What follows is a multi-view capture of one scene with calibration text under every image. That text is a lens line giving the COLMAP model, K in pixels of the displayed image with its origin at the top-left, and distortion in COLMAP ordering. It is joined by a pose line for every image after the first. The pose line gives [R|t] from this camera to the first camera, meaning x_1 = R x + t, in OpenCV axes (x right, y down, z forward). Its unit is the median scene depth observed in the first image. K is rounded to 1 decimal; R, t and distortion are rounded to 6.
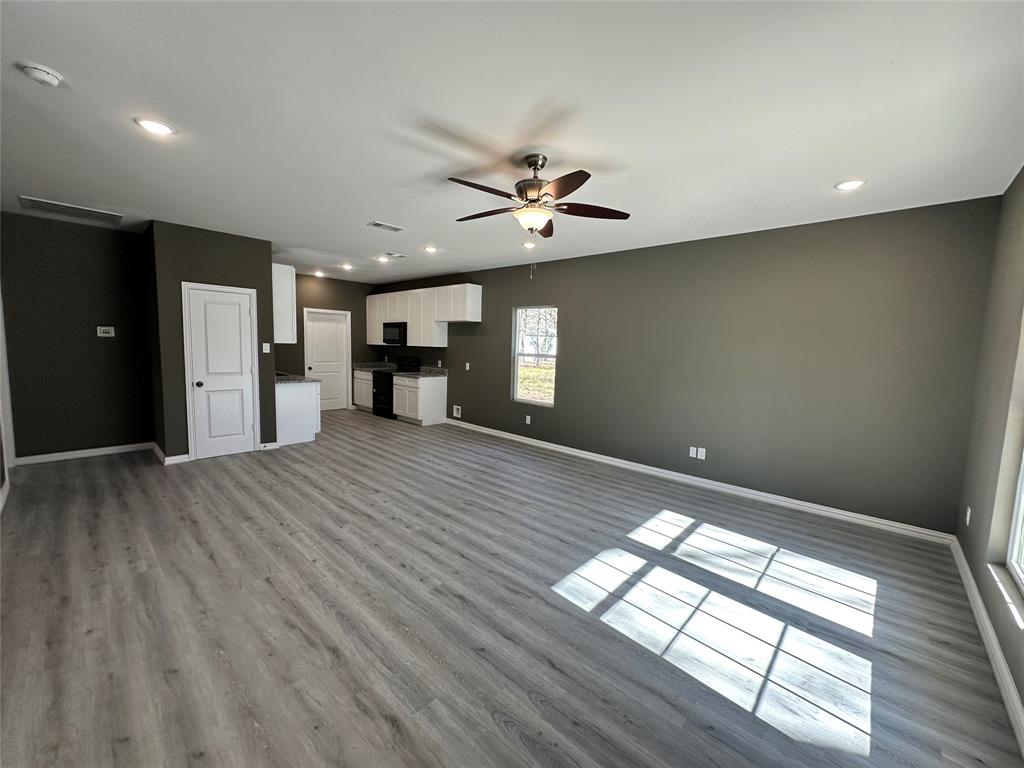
lens RADIAL K [[409.5, 0, 516.5], [0, 409.5, 383.0], [0, 0, 1]] dist [-0.003716, -0.000333]
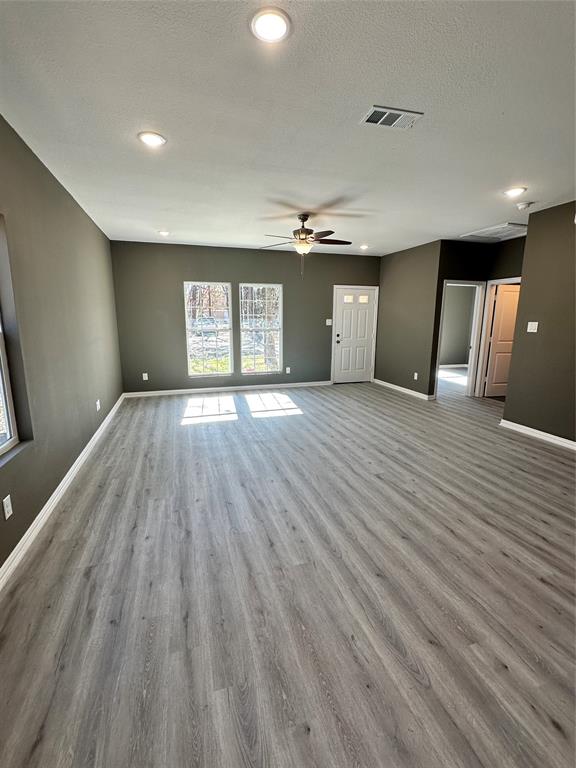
lens RADIAL K [[349.3, 0, 289.7], [0, 349.3, 383.1], [0, 0, 1]] dist [-0.005209, 0.002130]
pose [[-0.865872, -0.126804, 0.483929, -0.358919], [0.014768, 0.960442, 0.278088, -0.112491], [-0.500048, 0.247935, -0.829747, 1.170444]]
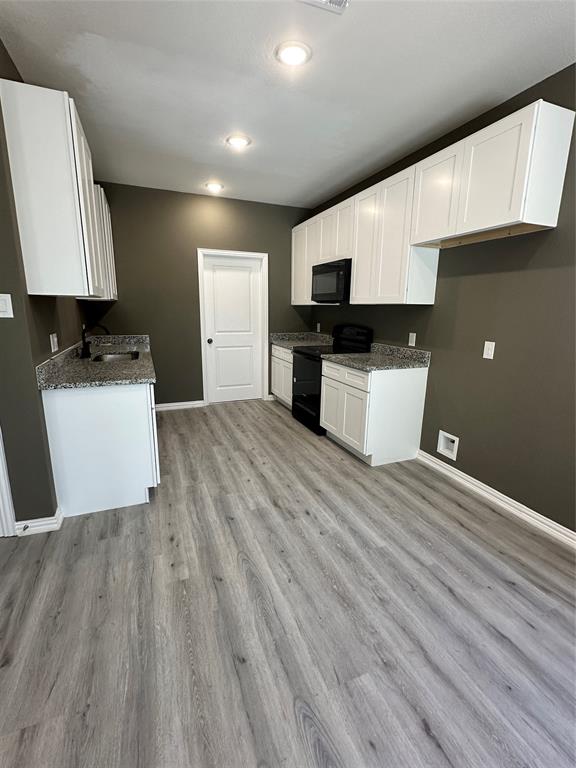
lens RADIAL K [[349.3, 0, 287.7], [0, 349.3, 381.0], [0, 0, 1]] dist [-0.005209, 0.002130]
pose [[0.902032, 0.073566, -0.425355, -0.182417], [-0.029410, 0.993555, 0.109470, -0.050942], [0.430667, -0.086236, 0.898381, 0.716594]]
